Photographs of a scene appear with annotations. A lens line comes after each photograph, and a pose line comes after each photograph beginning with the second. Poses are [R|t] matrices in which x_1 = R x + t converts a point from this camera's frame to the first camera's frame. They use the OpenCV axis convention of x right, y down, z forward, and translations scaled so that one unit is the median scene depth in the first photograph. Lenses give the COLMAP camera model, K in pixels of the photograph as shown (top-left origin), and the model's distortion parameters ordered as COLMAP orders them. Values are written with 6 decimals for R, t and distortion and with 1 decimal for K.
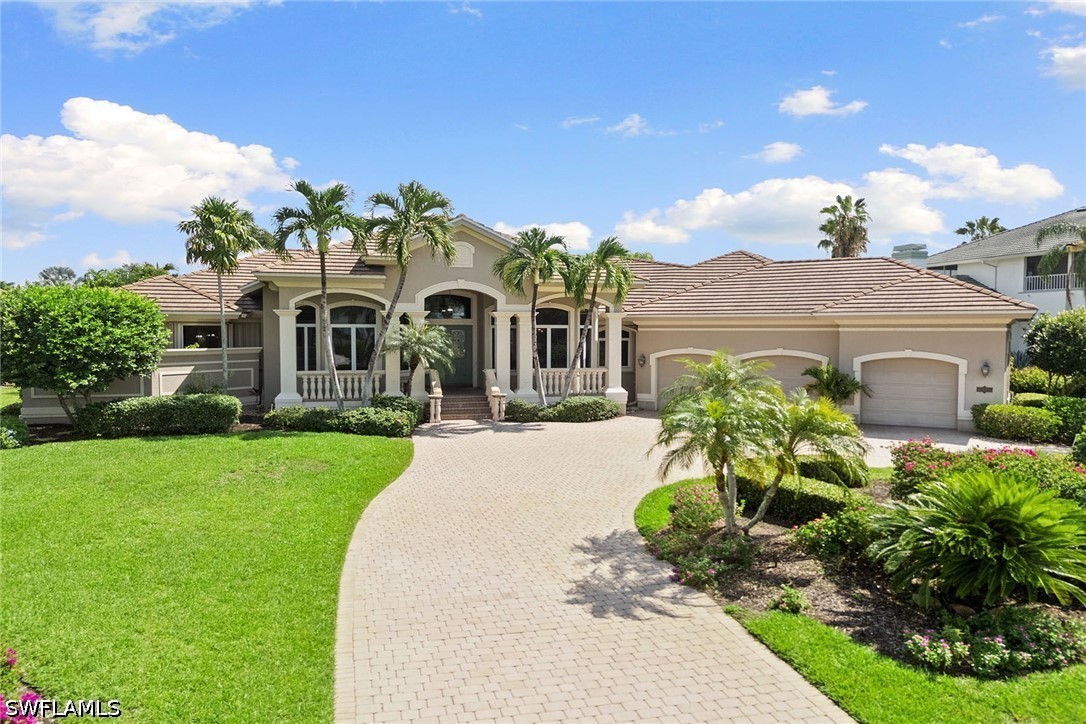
lens RADIAL K [[755.4, 0, 543.0], [0, 755.4, 362.0], [0, 0, 1]] dist [0.007416, 0.001644]
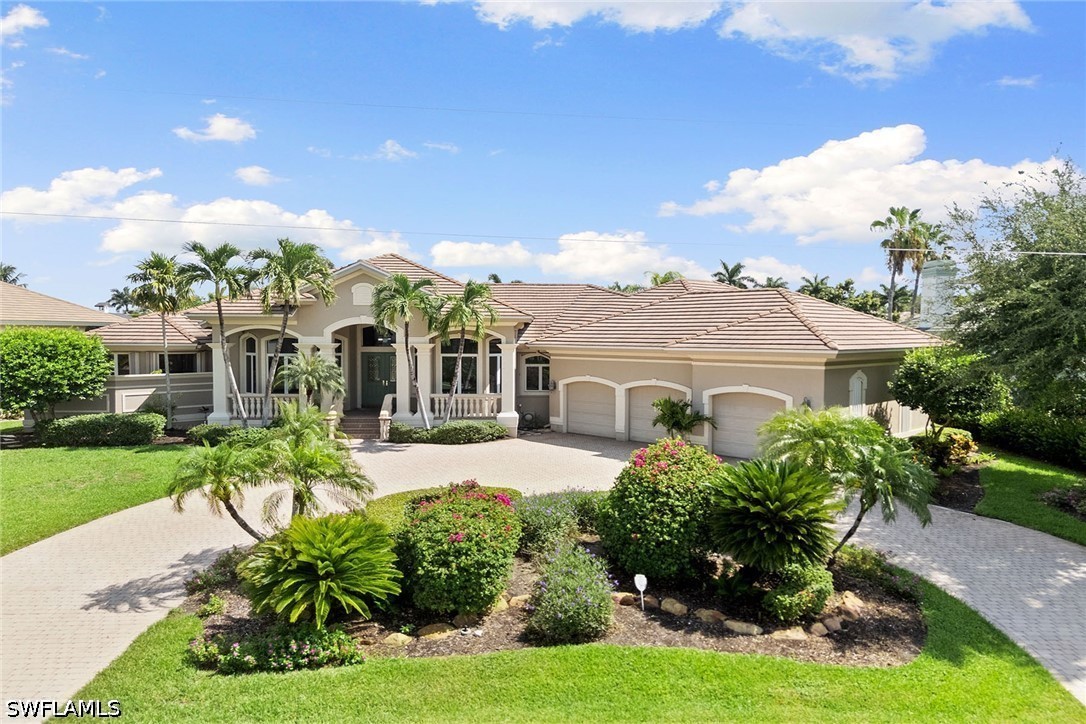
lens RADIAL K [[747.5, 0, 543.0], [0, 747.5, 362.0], [0, 0, 1]] dist [0.004542, 0.002332]
pose [[0.974774, 0.009089, -0.223008, 0.424423], [-0.010214, 0.999940, -0.003891, -0.038728], [0.222959, 0.006071, 0.974809, -0.046489]]
